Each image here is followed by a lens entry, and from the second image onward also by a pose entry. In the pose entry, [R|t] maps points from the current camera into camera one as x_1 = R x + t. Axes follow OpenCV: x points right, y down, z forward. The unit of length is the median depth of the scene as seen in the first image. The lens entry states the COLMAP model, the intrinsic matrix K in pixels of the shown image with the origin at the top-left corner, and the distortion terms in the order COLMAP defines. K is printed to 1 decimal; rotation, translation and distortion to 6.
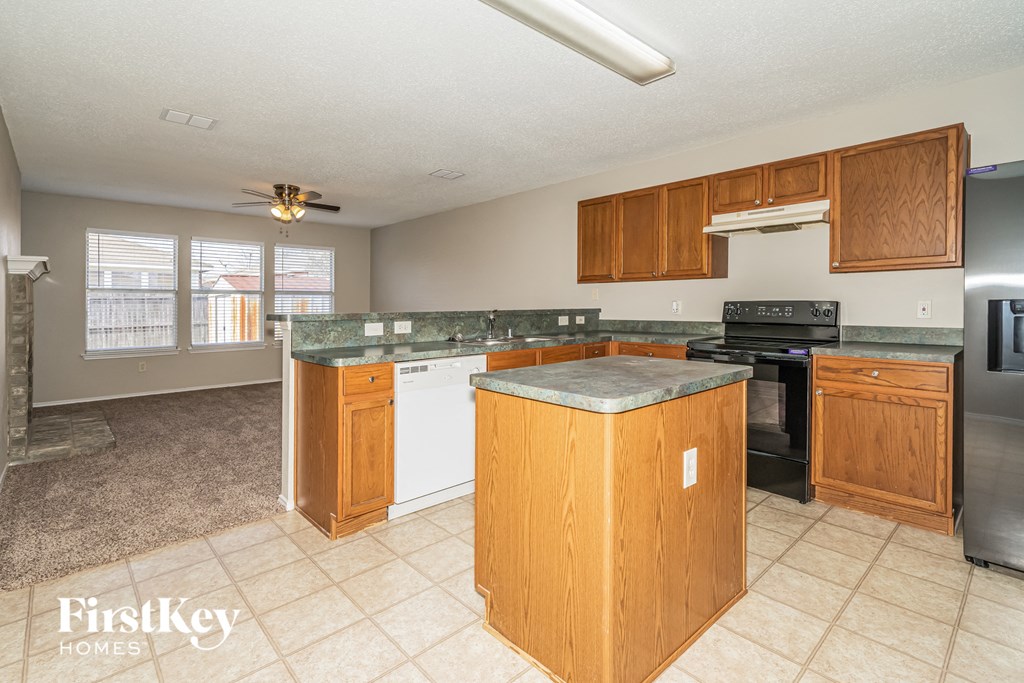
lens RADIAL K [[481.1, 0, 511.5], [0, 481.1, 296.0], [0, 0, 1]] dist [0.028389, 0.000222]
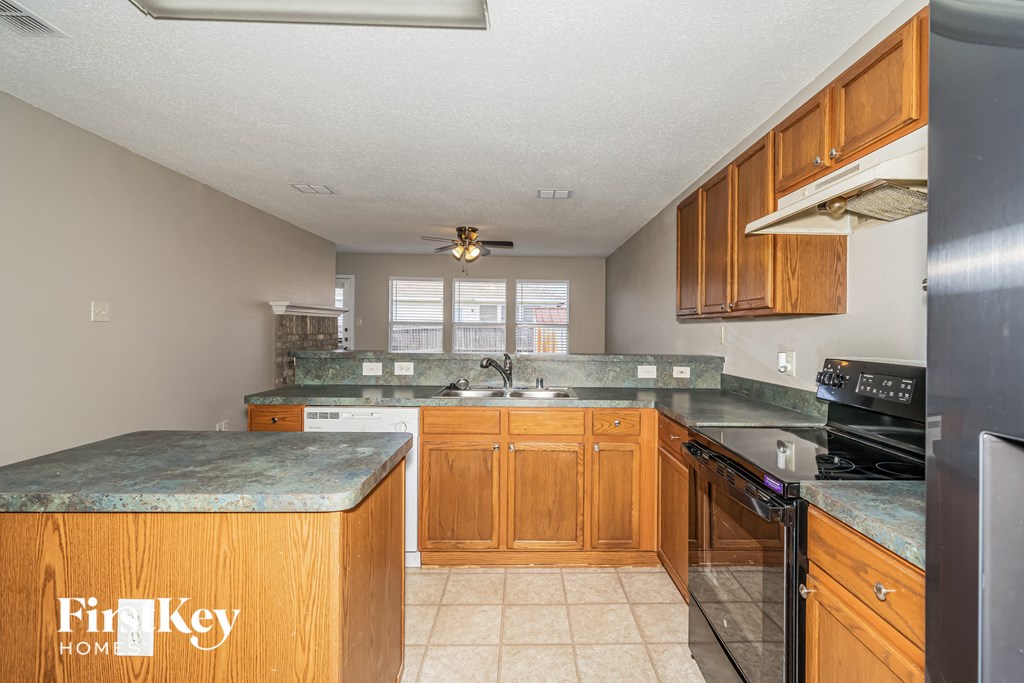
lens RADIAL K [[484.4, 0, 512.0], [0, 484.4, 341.5], [0, 0, 1]] dist [-0.040269, 0.000032]
pose [[0.764795, 0.030475, -0.643553, 0.533846], [-0.008699, 0.999278, 0.036982, -0.024868], [0.644215, -0.022685, 0.764508, 0.398784]]
